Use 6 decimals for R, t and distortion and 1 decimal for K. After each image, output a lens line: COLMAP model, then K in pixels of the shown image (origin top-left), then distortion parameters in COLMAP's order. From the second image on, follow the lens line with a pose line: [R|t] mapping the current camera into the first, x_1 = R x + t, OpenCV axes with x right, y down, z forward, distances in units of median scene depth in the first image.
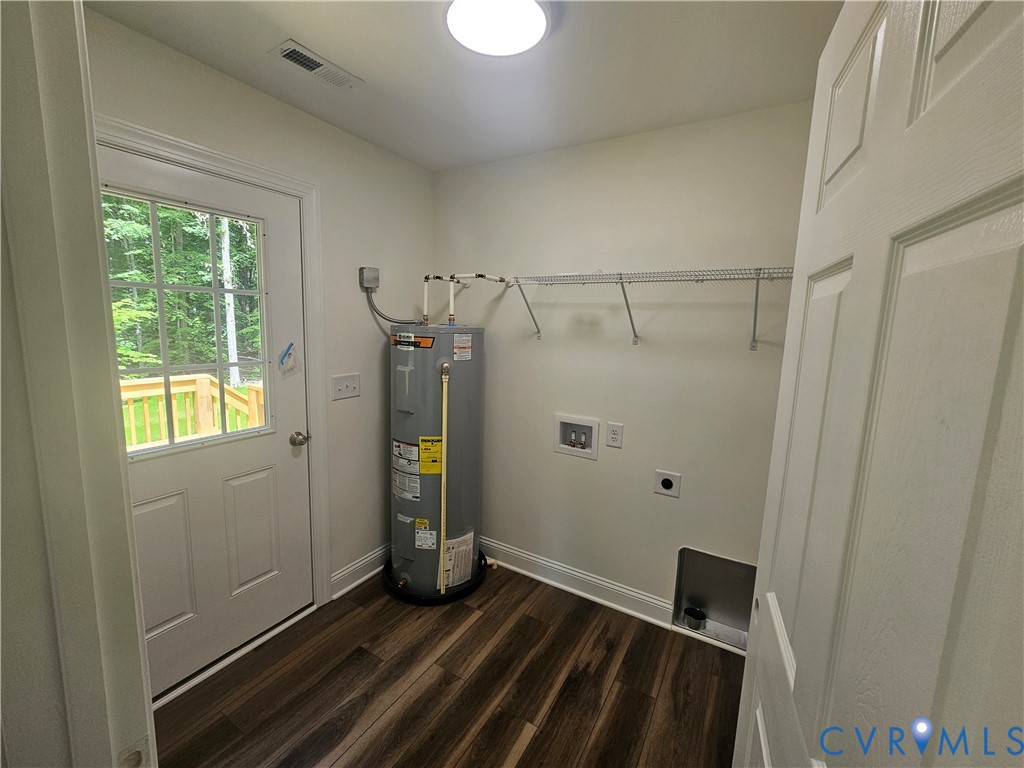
lens RADIAL K [[421.1, 0, 511.8], [0, 421.1, 379.2], [0, 0, 1]] dist [-0.003186, 0.000761]
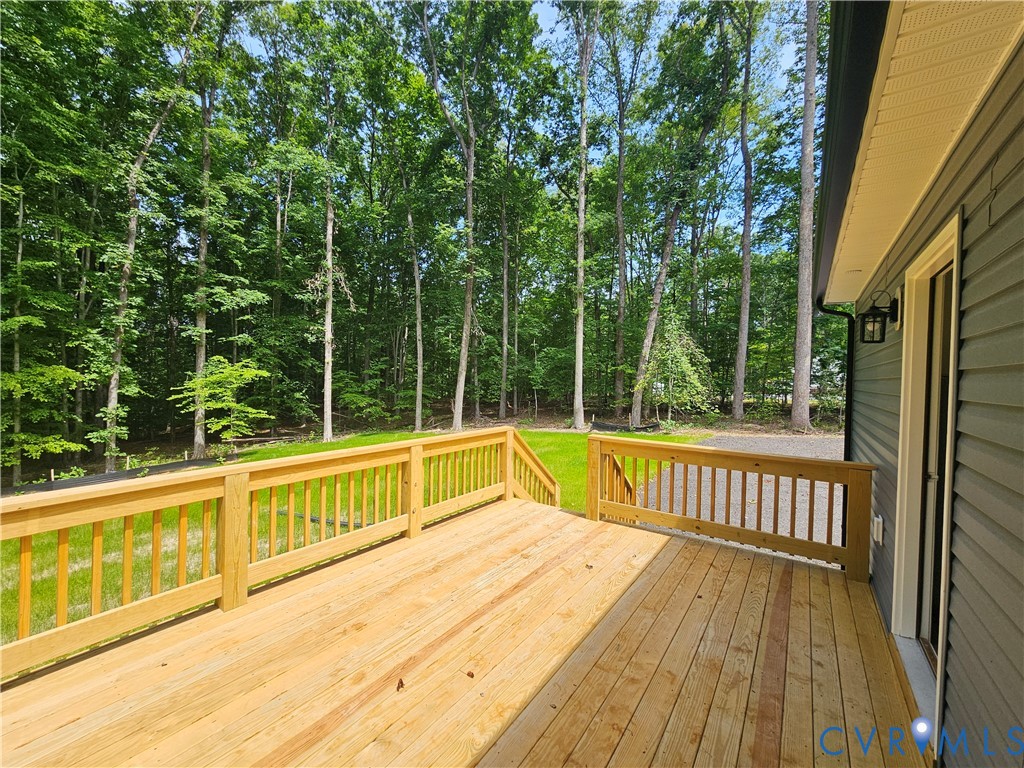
lens RADIAL K [[421.1, 0, 511.3], [0, 421.1, 379.3], [0, 0, 1]] dist [-0.003186, 0.000761]
pose [[0.997299, -0.009958, -0.072776, -0.131721], [0.000366, 0.991431, -0.130630, 0.002010], [0.073453, 0.130251, 0.988756, -0.016813]]
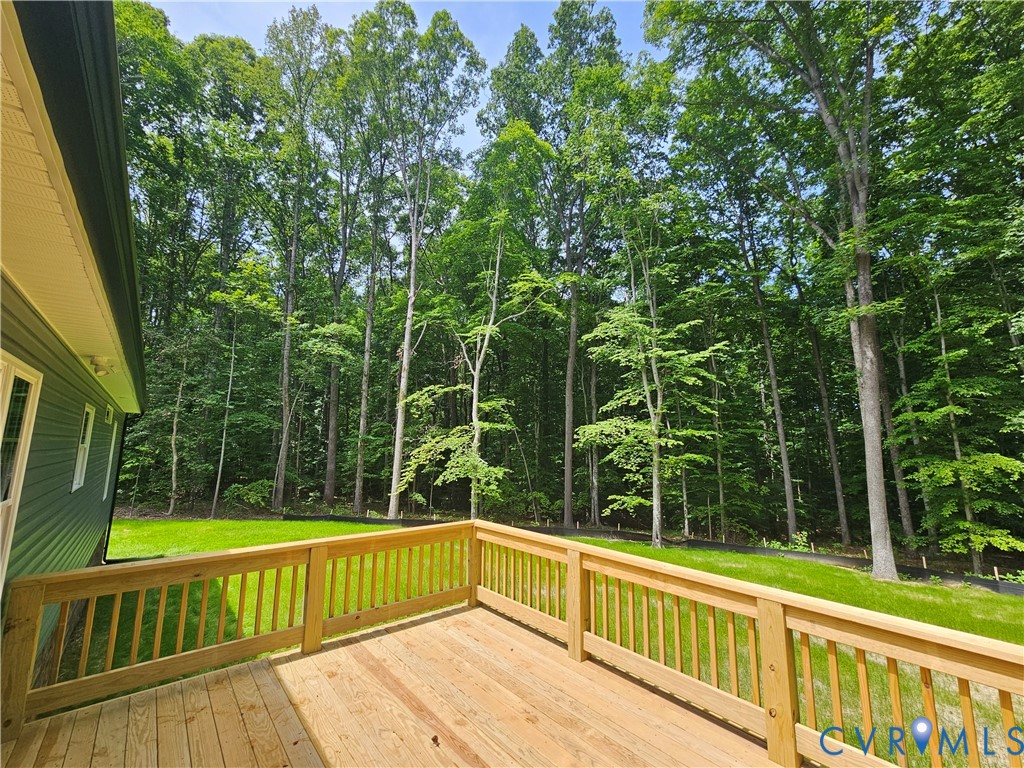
lens RADIAL K [[421.1, 0, 512.8], [0, 421.1, 376.1], [0, 0, 1]] dist [-0.003186, 0.000761]
pose [[-0.321287, -0.186270, -0.928482, -0.053818], [-0.146115, 0.978474, -0.145739, -0.023641], [0.935642, 0.088841, -0.341588, 0.118882]]
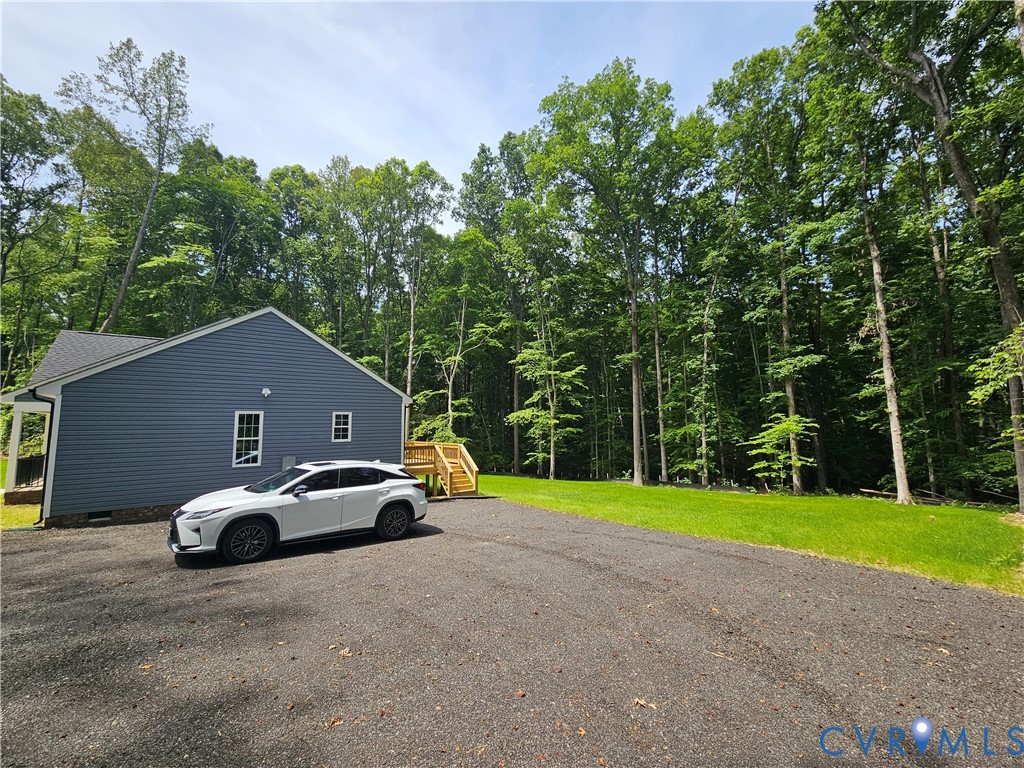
lens RADIAL K [[421.1, 0, 507.3], [0, 421.1, 377.6], [0, 0, 1]] dist [-0.003186, 0.000761]
pose [[-0.371625, -0.134263, -0.918623, 0.537491], [-0.129244, 0.987334, -0.092021, -0.059918], [0.919343, 0.084529, -0.384271, 0.565685]]
